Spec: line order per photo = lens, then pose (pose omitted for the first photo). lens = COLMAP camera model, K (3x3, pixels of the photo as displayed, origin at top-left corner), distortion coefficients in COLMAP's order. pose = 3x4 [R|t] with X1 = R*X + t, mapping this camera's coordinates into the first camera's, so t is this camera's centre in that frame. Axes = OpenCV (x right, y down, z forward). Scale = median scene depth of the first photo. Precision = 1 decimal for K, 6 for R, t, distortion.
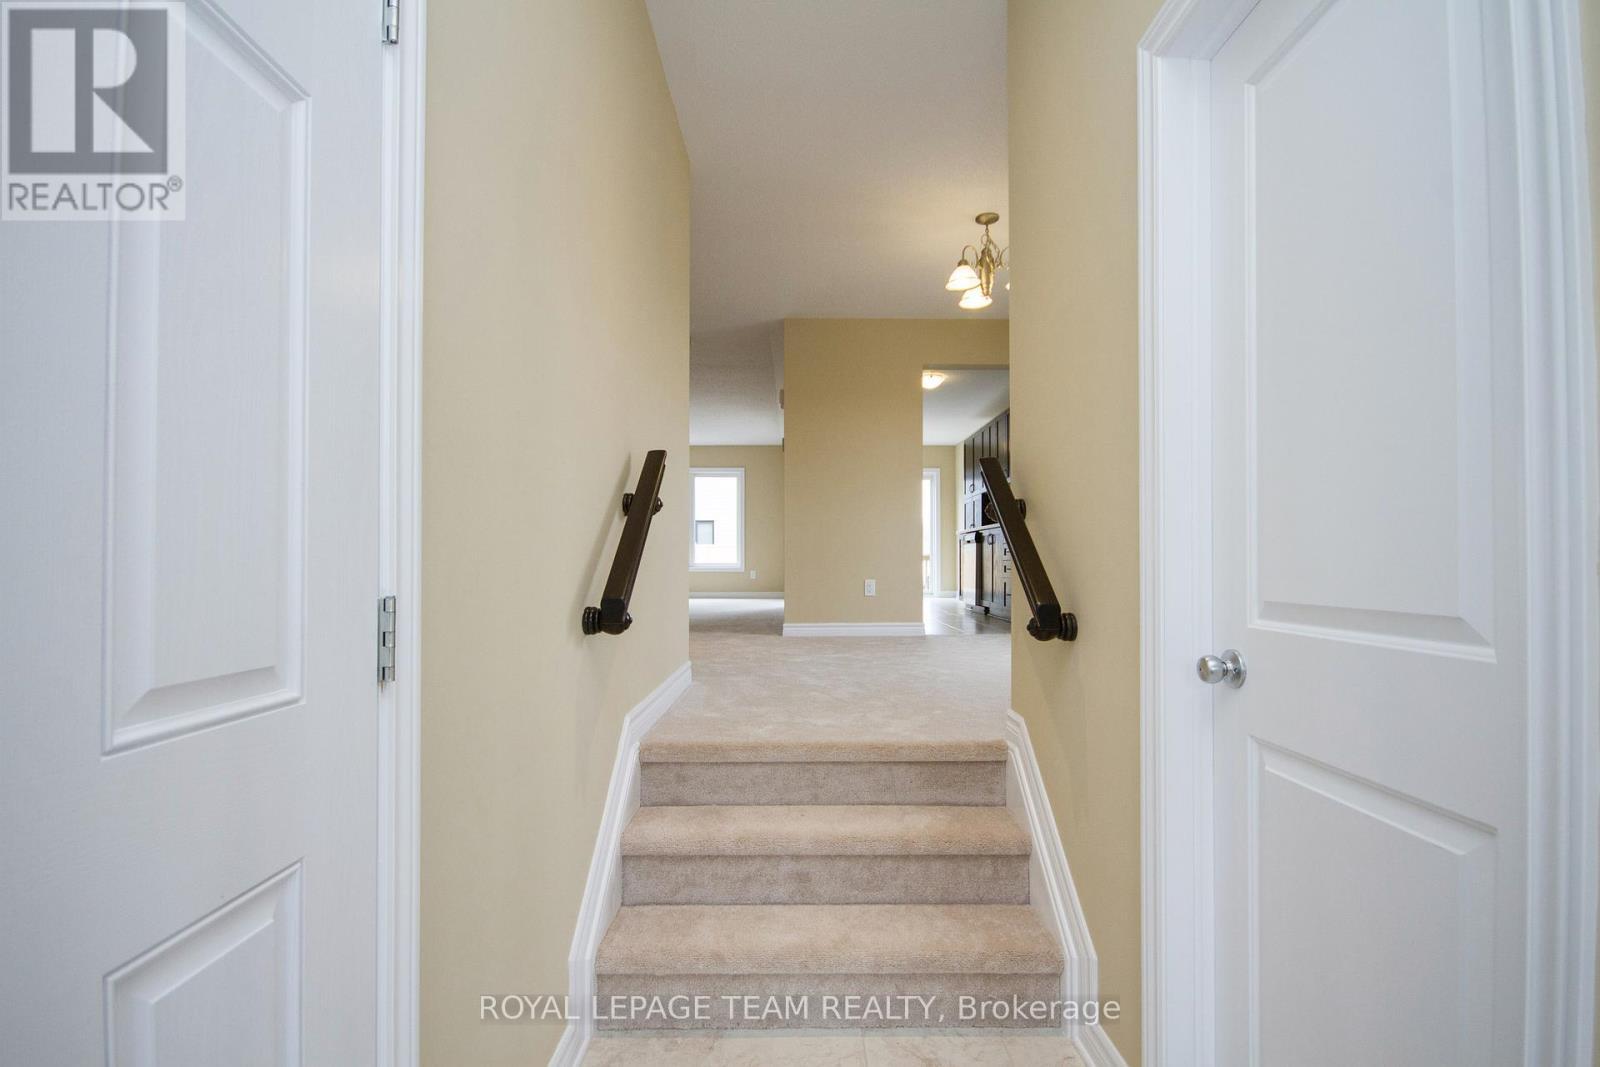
lens RADIAL K [[739.4, 0, 804.3], [0, 739.4, 559.0], [0, 0, 1]] dist [-0.001105, -0.006883]
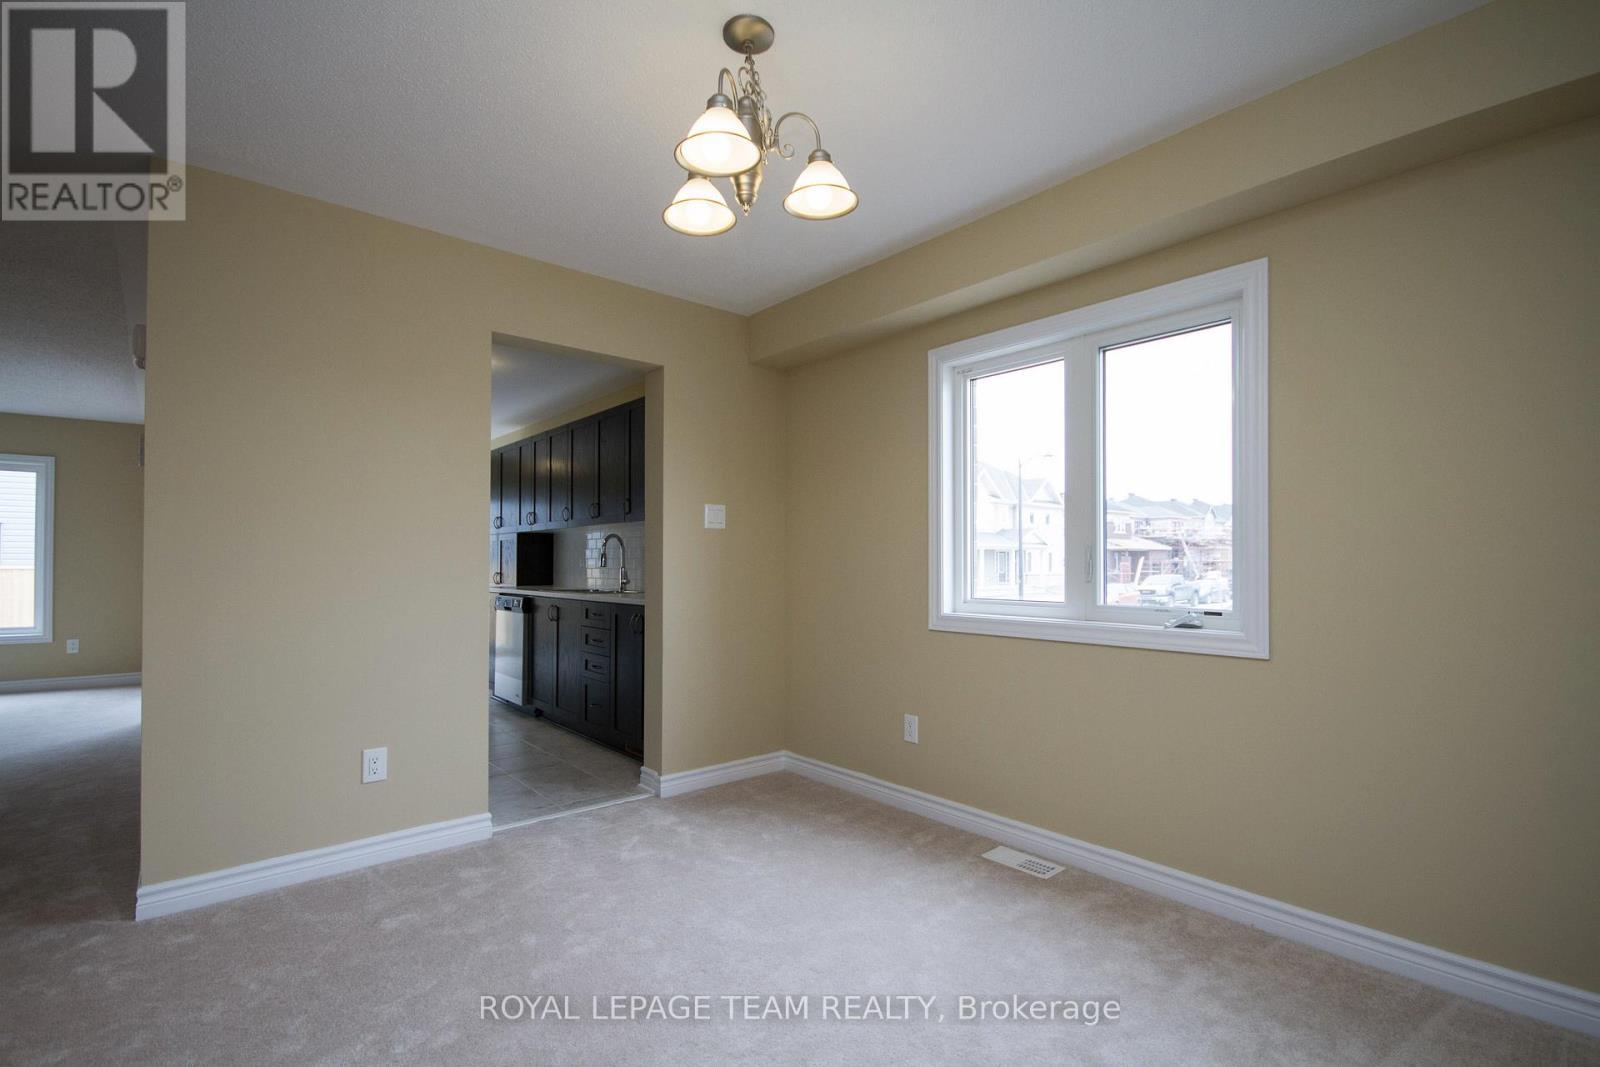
lens RADIAL K [[739.4, 0, 804.3], [0, 739.4, 559.0], [0, 0, 1]] dist [-0.001105, -0.006883]
pose [[0.759720, 0.003248, 0.650242, -0.009282], [-0.002698, 0.999995, -0.001843, -0.068823], [-0.650245, -0.000355, 0.759725, 0.316736]]
